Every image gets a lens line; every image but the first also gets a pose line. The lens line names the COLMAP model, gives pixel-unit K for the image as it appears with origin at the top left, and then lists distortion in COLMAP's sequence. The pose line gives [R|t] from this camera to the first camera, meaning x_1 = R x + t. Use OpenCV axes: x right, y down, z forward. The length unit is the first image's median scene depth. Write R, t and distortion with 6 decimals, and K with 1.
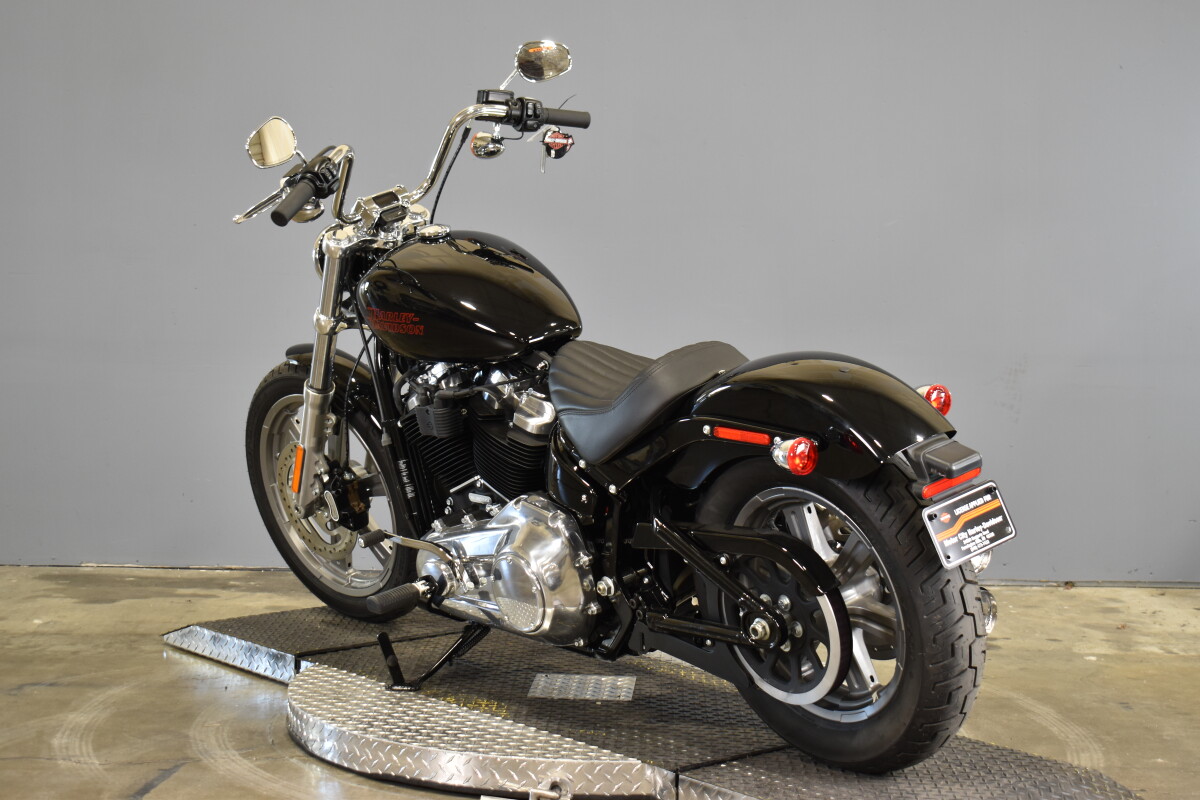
lens RADIAL K [[2085.9, 0, 600.0], [0, 2085.9, 400.0], [0, 0, 1]] dist [0.016804, 0.010386]
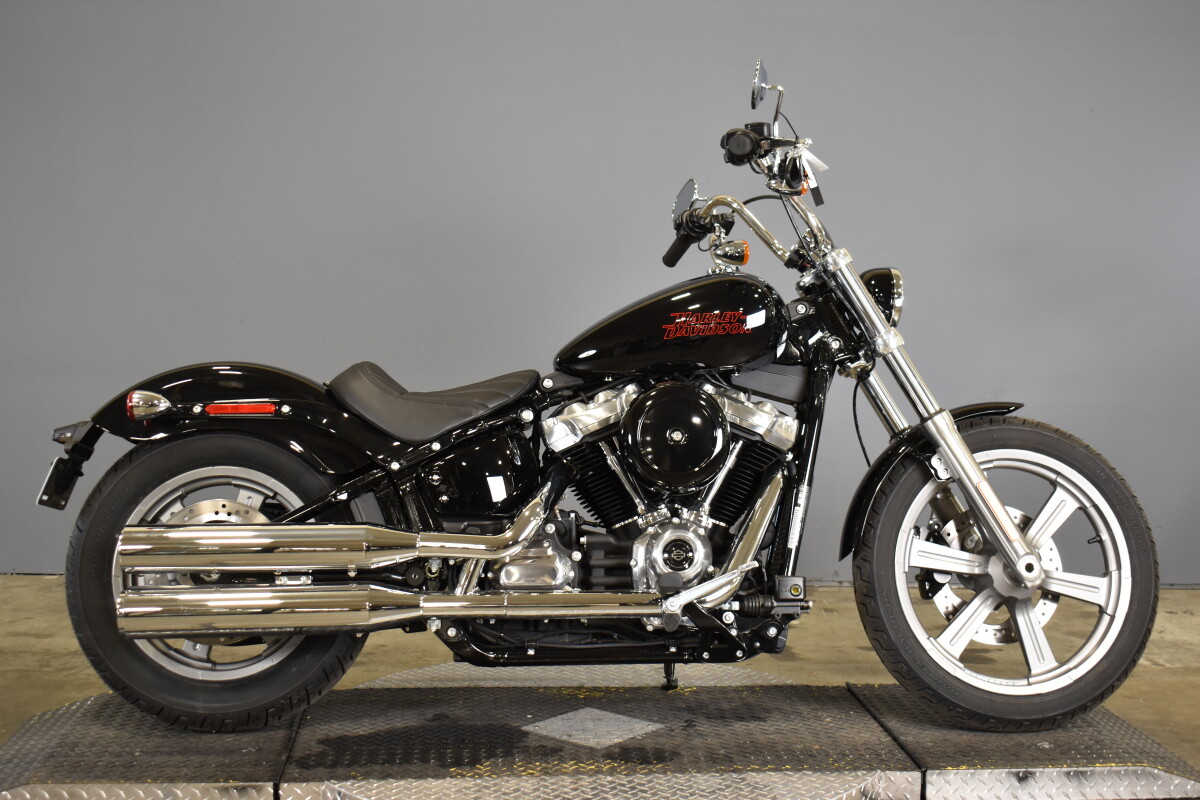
lens RADIAL K [[1591.1, 0, 600.0], [0, 1591.1, 400.0], [0, 0, 1]] dist [-0.023913, -0.053932]
pose [[0.999889, -0.006775, -0.013262, 0.005302], [0.006878, 0.999947, 0.007705, -0.020868], [0.013209, -0.007795, 0.999882, 0.214198]]
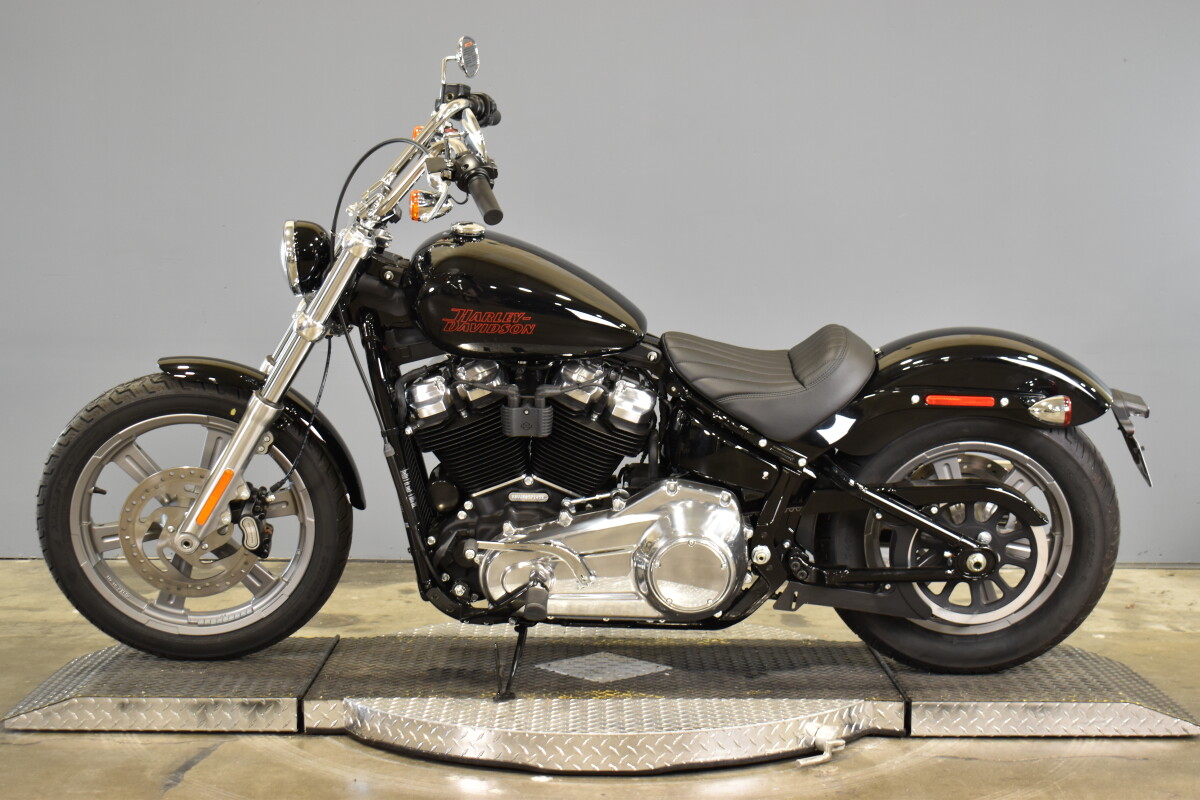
lens RADIAL K [[2085.9, 0, 600.0], [0, 2085.9, 400.0], [0, 0, 1]] dist [0.016804, 0.010386]
pose [[0.999871, -0.011605, -0.011135, 0.002160], [0.011622, 0.999931, 0.001503, 0.003052], [0.011117, -0.001632, 0.999937, -0.031529]]
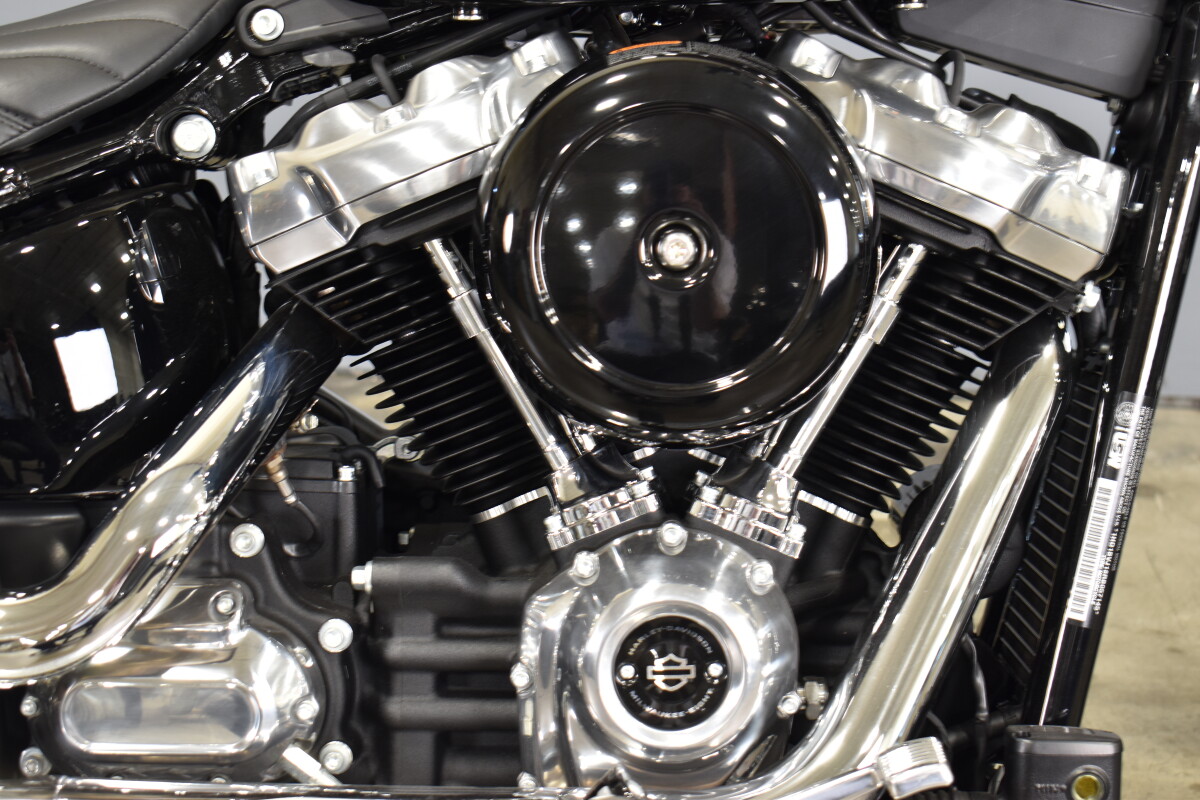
lens RADIAL K [[2268.4, 0, 600.0], [0, 2268.4, 400.0], [0, 0, 1]] dist [0.034028, 0.165263]
pose [[0.995994, 0.023547, -0.086261, 0.040300], [-0.003151, 0.973349, 0.229309, -0.041901], [0.089361, -0.228119, 0.969524, 0.598394]]
